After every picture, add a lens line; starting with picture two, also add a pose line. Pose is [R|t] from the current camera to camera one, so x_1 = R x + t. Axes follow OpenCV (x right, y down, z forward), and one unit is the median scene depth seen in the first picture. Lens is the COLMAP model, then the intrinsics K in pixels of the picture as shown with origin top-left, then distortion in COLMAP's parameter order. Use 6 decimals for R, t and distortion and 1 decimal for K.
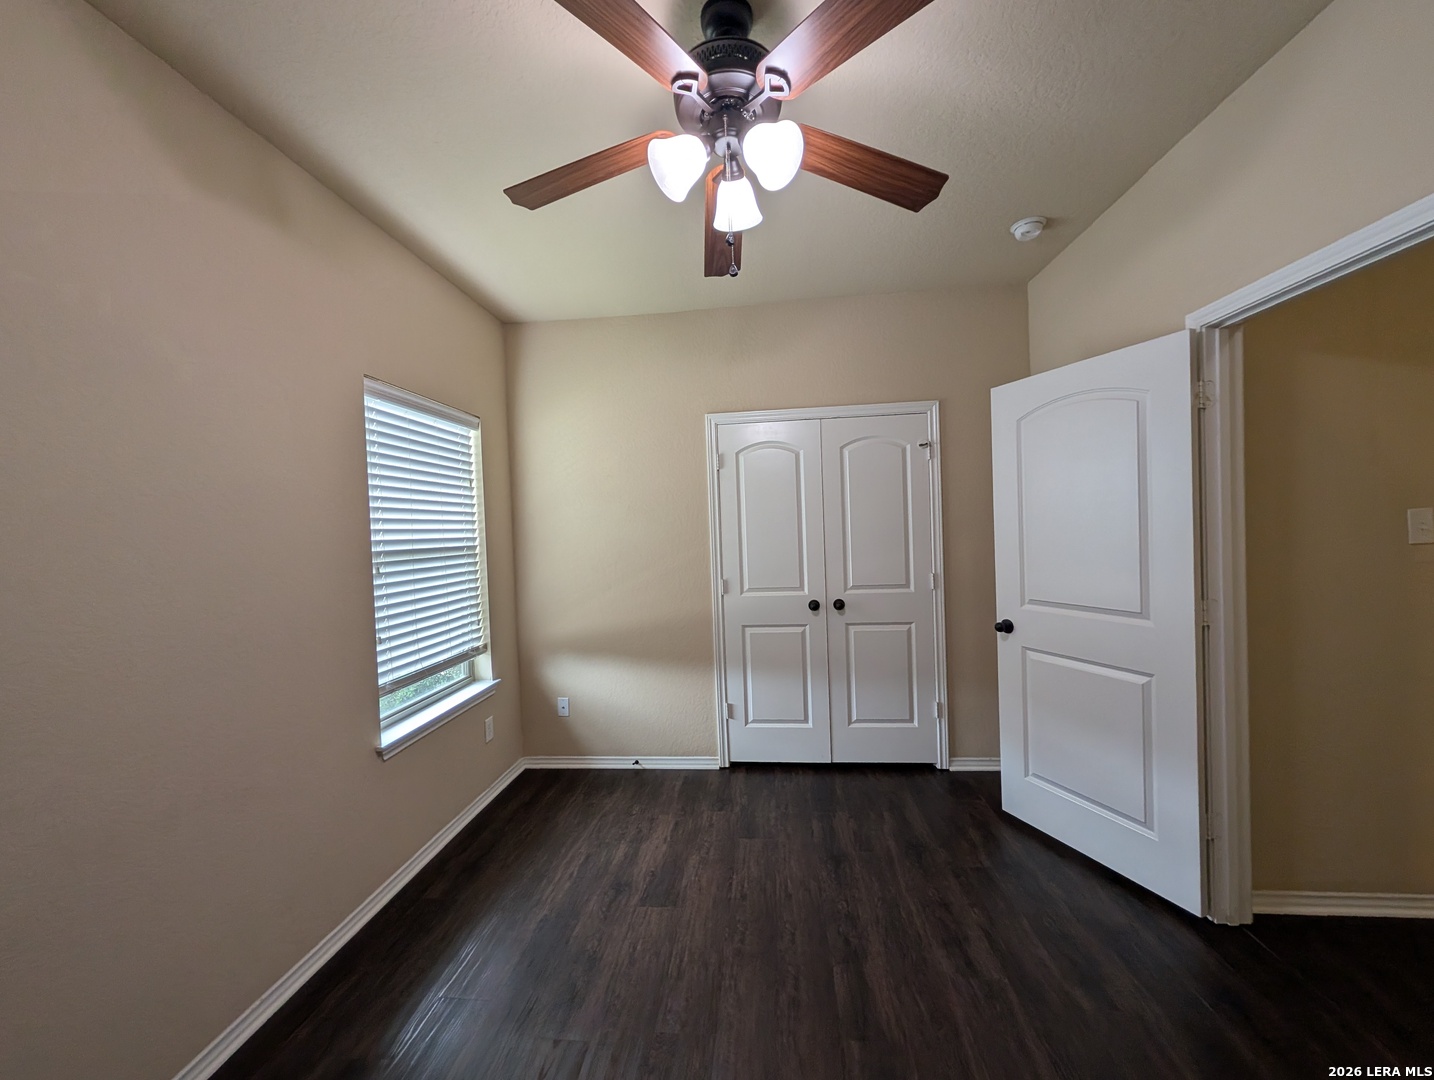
lens RADIAL K [[534.9, 0, 716.3], [0, 534.9, 543.4], [0, 0, 1]] dist [0.001026, 0.000094]
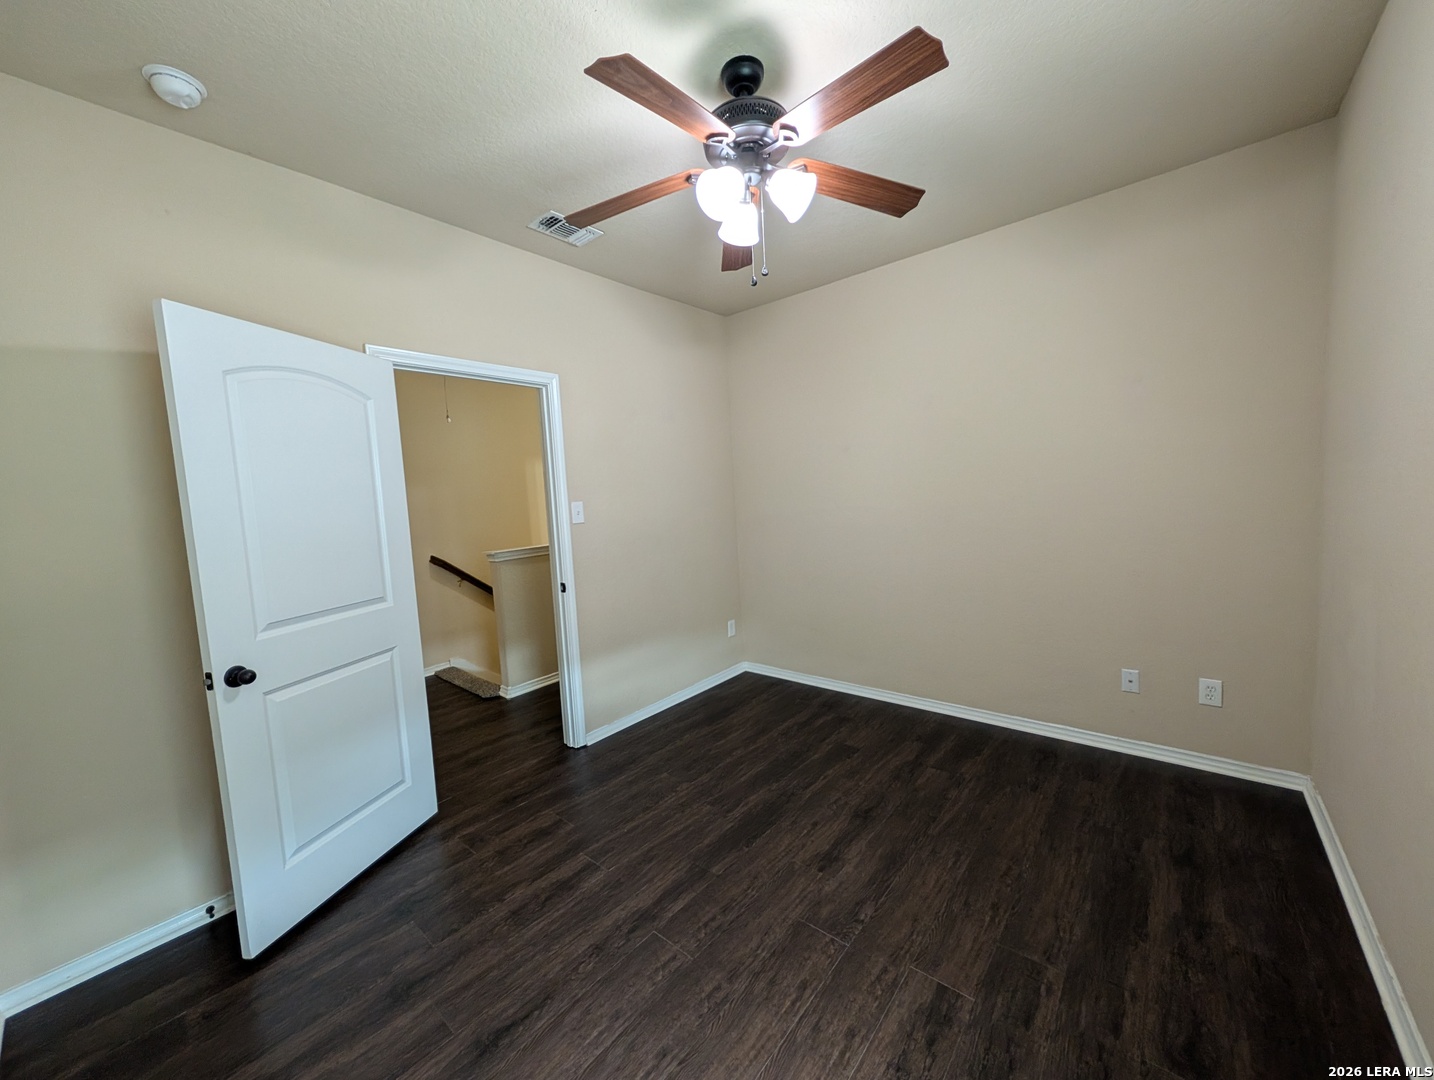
lens RADIAL K [[559.2, 0, 711.1], [0, 559.2, 539.0], [0, 0, 1]] dist [0.001057, 0.000147]
pose [[-0.815430, 0.031089, 0.578021, -0.339846], [0.095951, 0.992002, 0.082007, -0.015225], [-0.570848, 0.122333, -0.811891, 1.183427]]
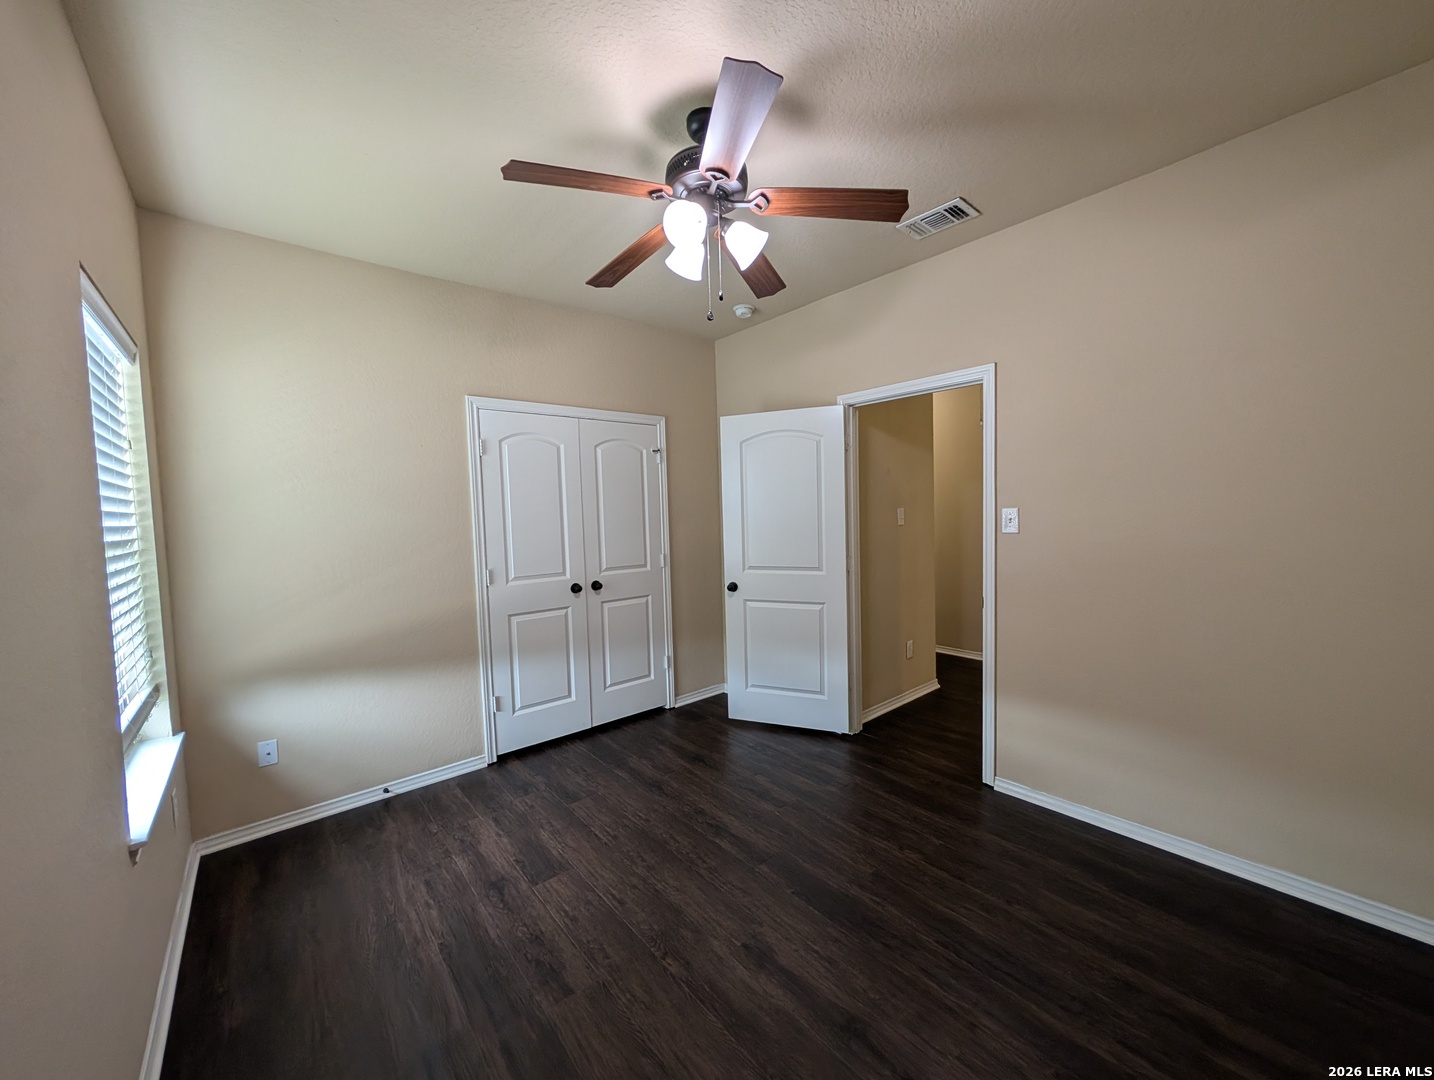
lens RADIAL K [[539.1, 0, 708.8], [0, 539.1, 543.8], [0, 0, 1]] dist [0.000243, 0.000053]
pose [[0.709875, -0.026500, 0.703829, -0.491484], [0.020921, 0.999644, 0.016537, 0.015599], [-0.704017, 0.002986, 0.710177, 0.031426]]
